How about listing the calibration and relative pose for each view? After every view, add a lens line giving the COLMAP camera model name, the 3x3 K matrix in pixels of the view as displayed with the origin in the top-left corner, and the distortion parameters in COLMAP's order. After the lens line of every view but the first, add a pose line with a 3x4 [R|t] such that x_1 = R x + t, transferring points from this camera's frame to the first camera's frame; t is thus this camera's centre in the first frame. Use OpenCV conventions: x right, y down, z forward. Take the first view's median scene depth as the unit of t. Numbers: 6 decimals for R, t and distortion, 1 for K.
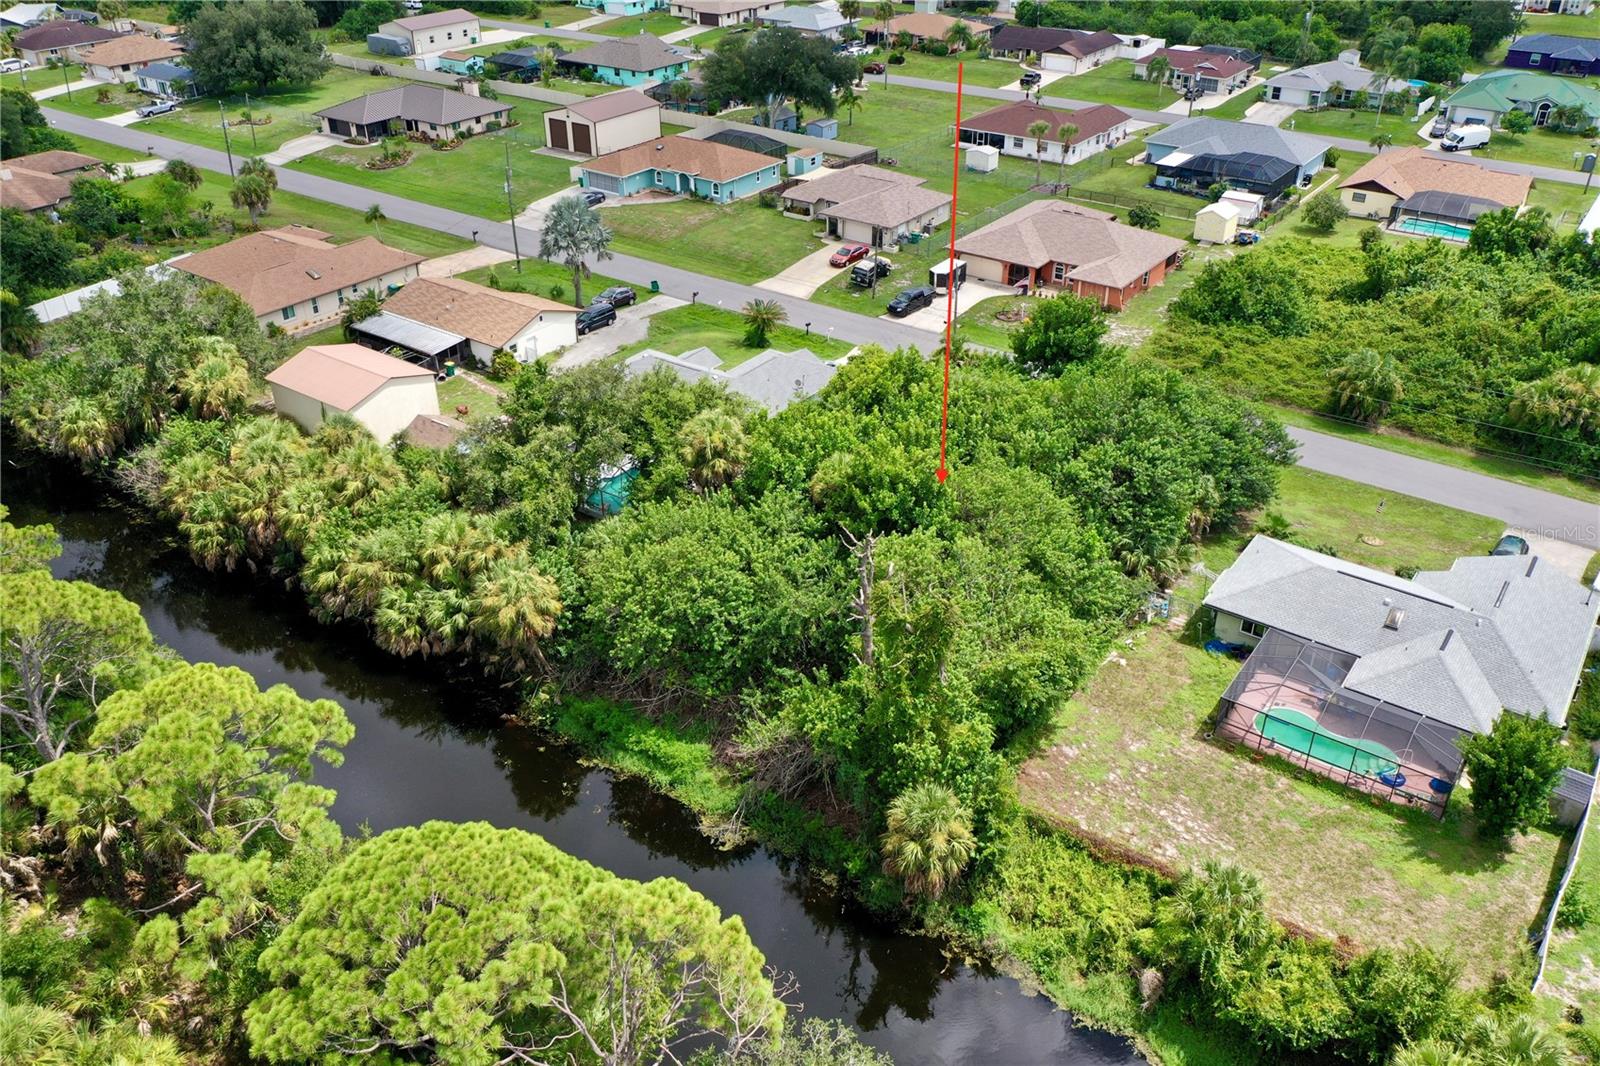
lens RADIAL K [[1268.4, 0, 800.0], [0, 1268.4, 533.0], [0, 0, 1]] dist [-0.002880, 0.001292]
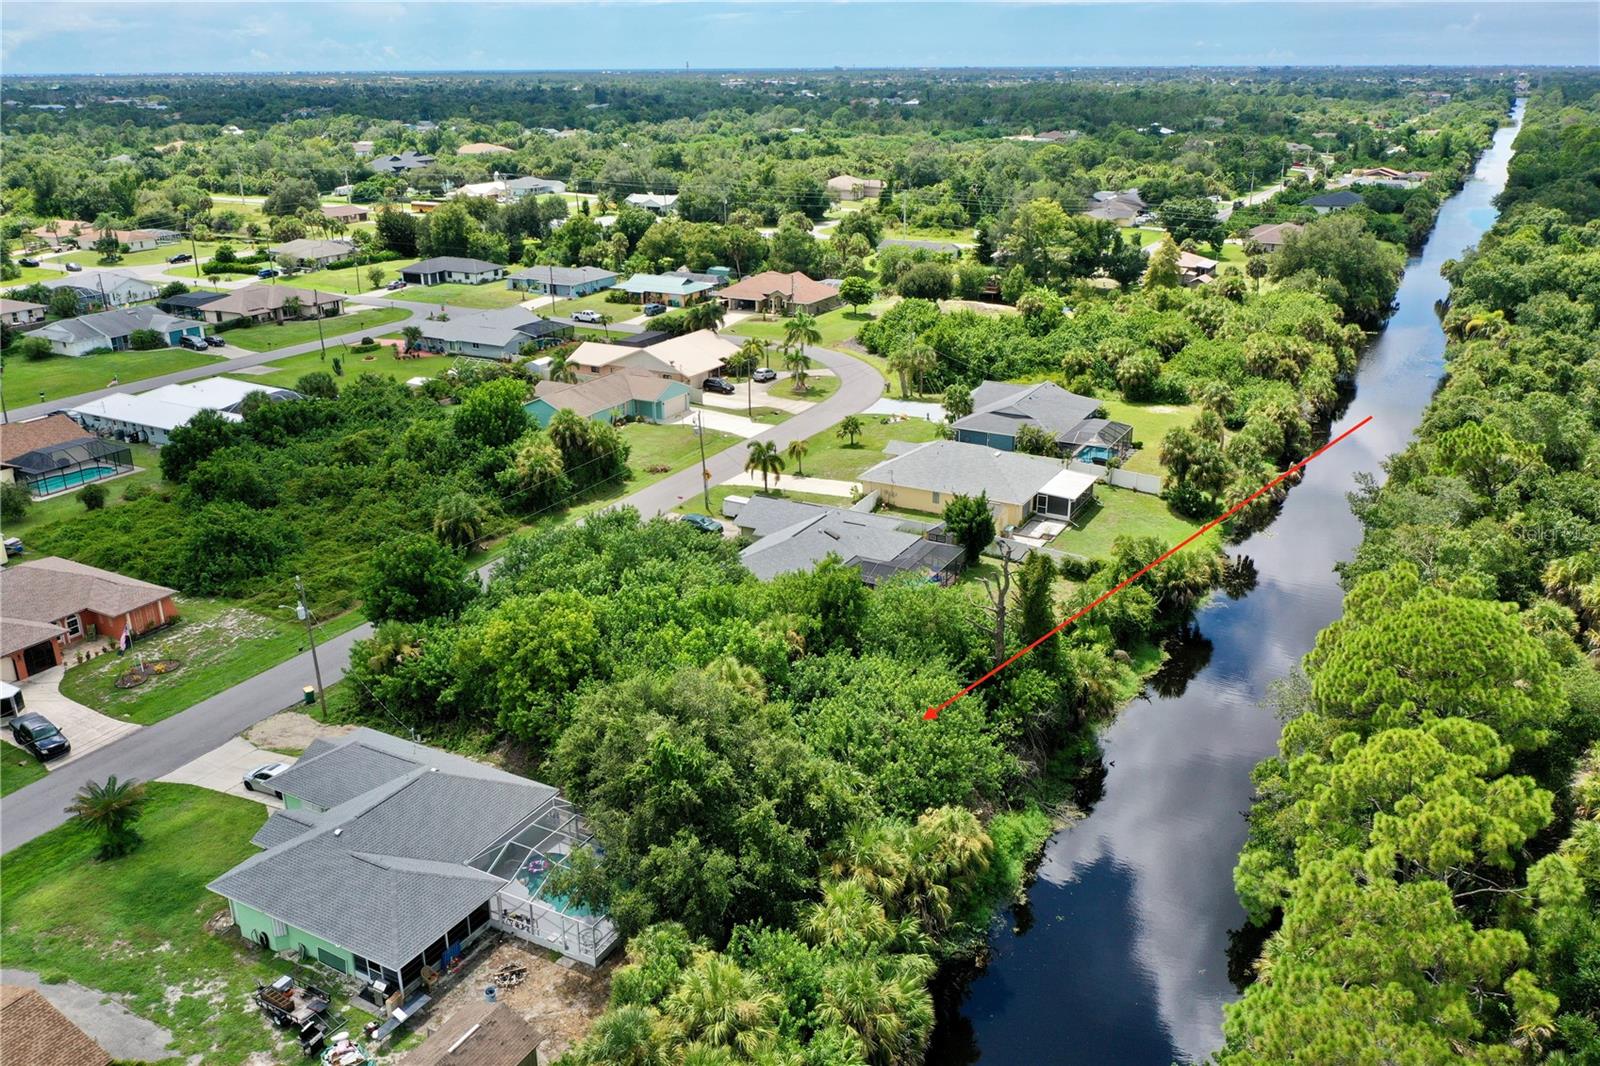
lens RADIAL K [[1268.4, 0, 800.0], [0, 1268.4, 533.0], [0, 0, 1]] dist [-0.002880, 0.001292]
pose [[-0.123133, -0.341461, 0.931795, -0.517419], [0.520534, 0.777186, 0.353590, -0.267168], [-0.844916, 0.528569, 0.082045, 0.469983]]
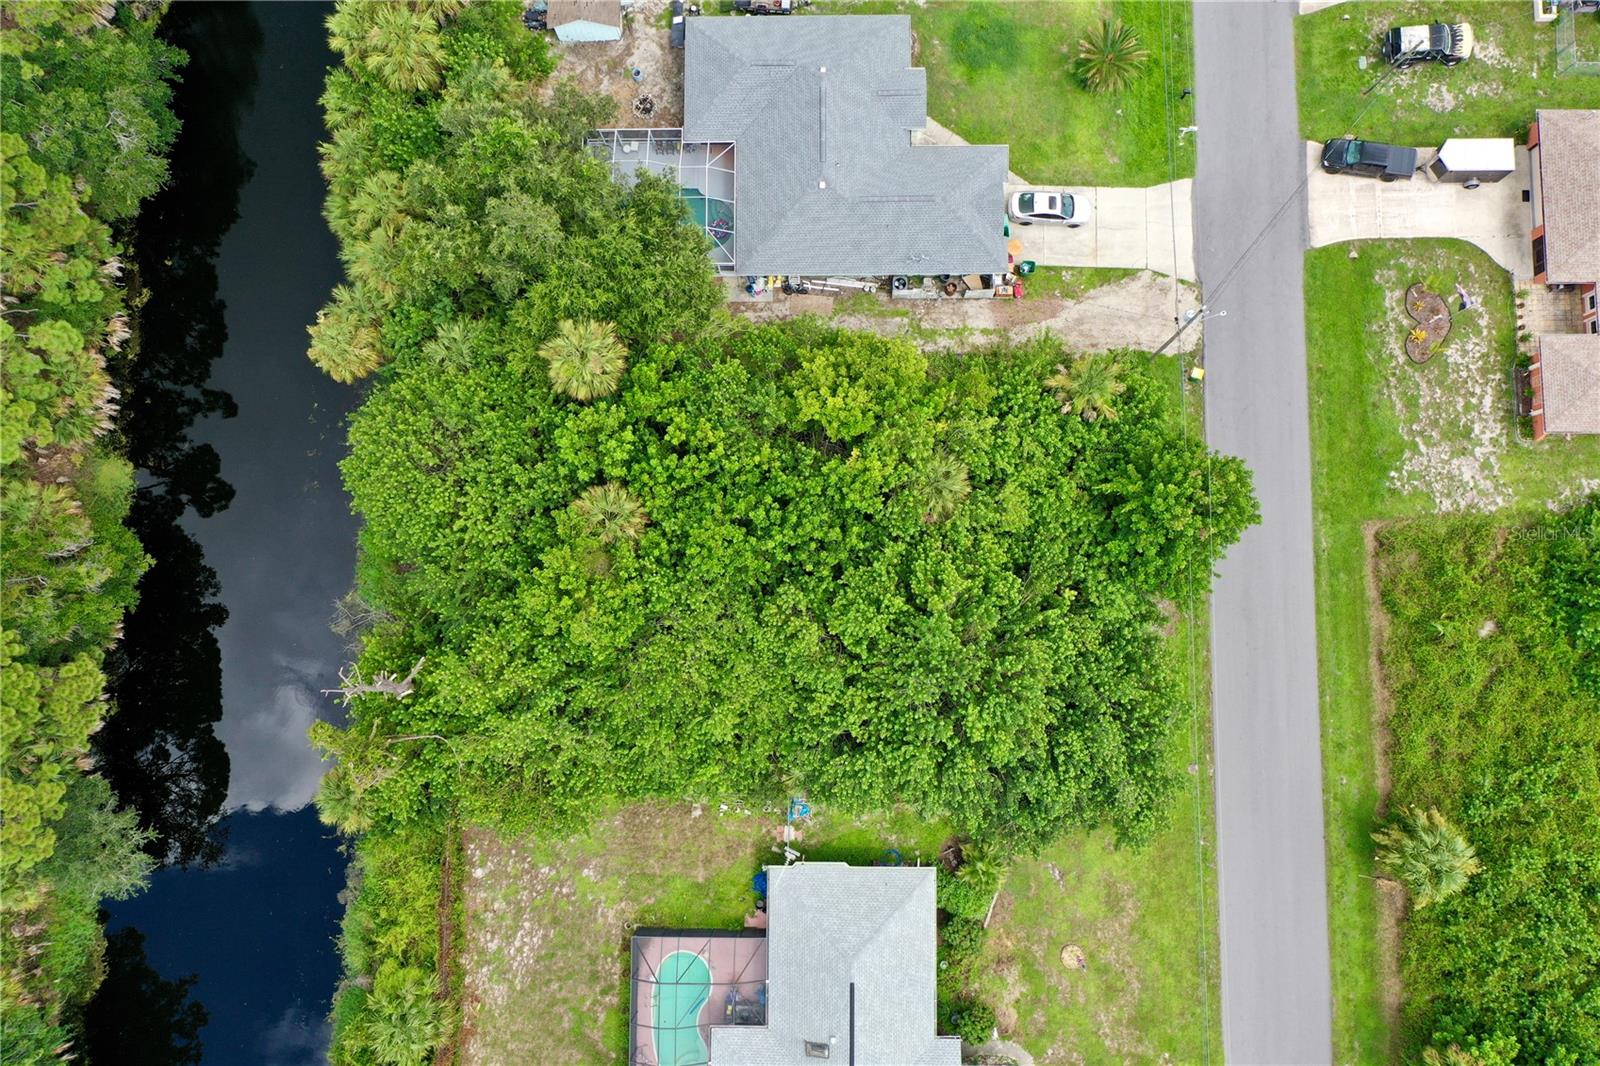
lens RADIAL K [[1268.4, 0, 800.0], [0, 1268.4, 533.0], [0, 0, 1]] dist [-0.002880, 0.001292]
pose [[0.587021, 0.804877, -0.087061, 0.114580], [-0.397487, 0.380232, 0.835122, -0.472952], [0.705273, -0.455628, 0.543132, 0.328038]]
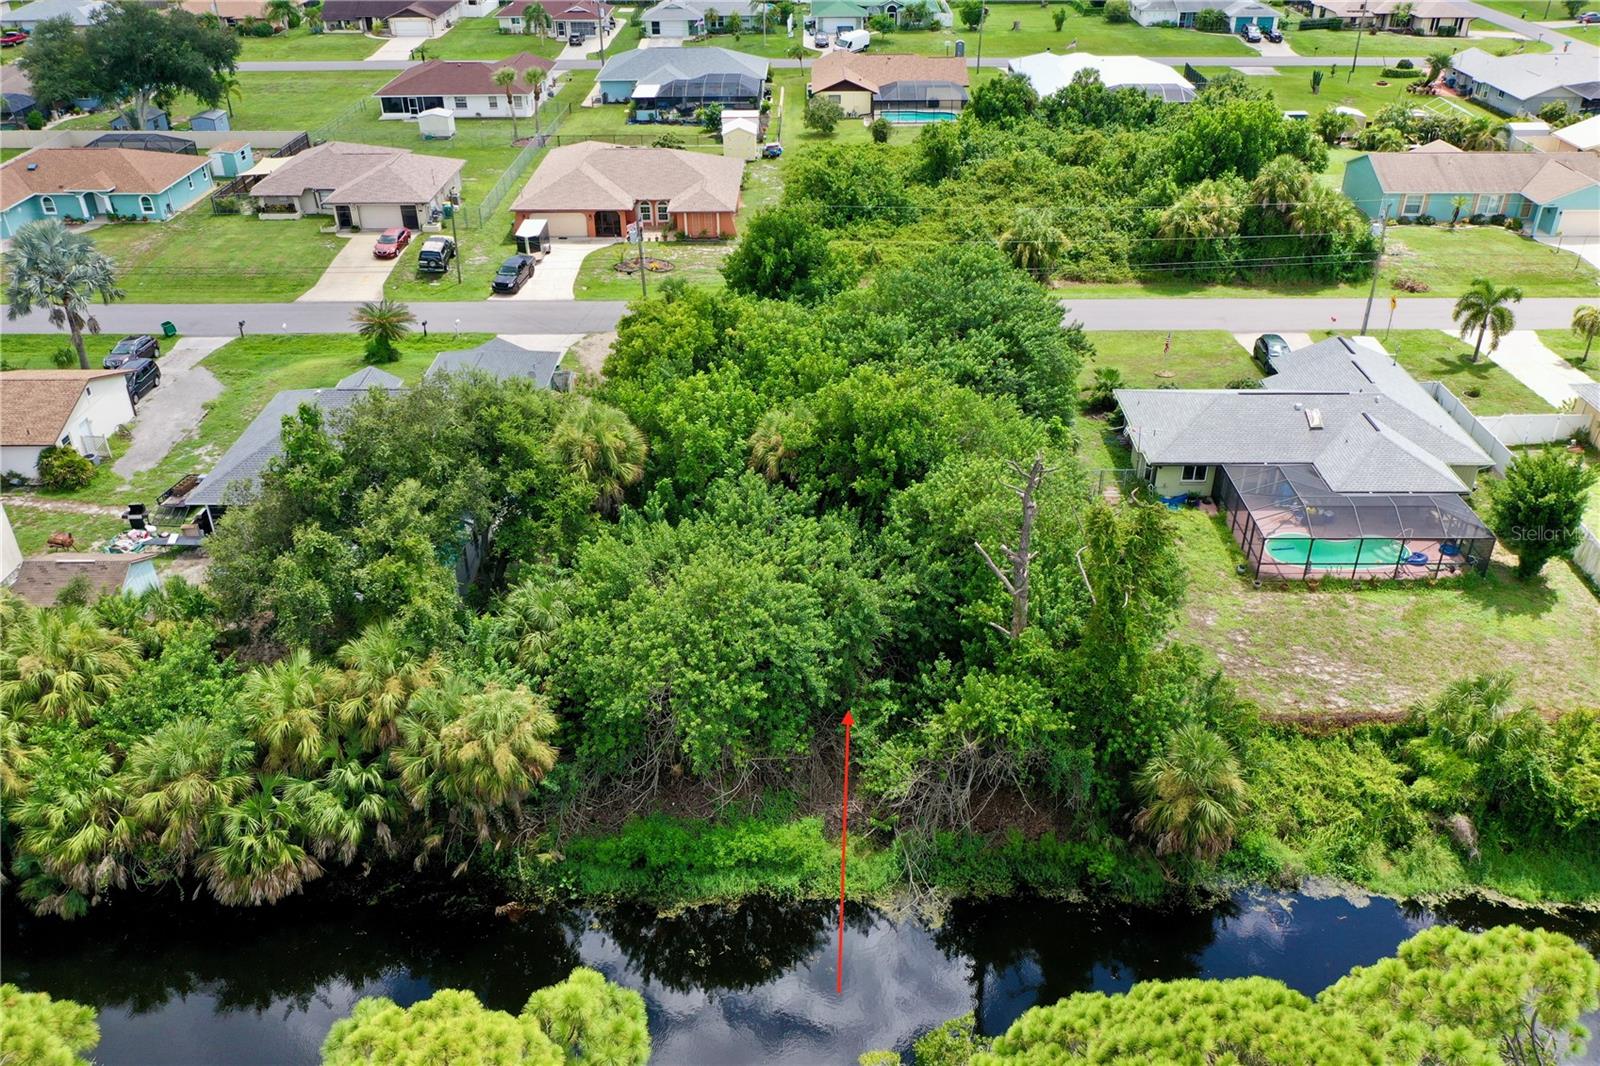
lens RADIAL K [[1268.4, 0, 800.0], [0, 1268.4, 533.0], [0, 0, 1]] dist [-0.002880, 0.001292]
pose [[0.812182, -0.303353, 0.498335, -0.204500], [0.304464, 0.949031, 0.081495, -0.027629], [-0.497657, 0.085536, 0.863146, 0.176022]]
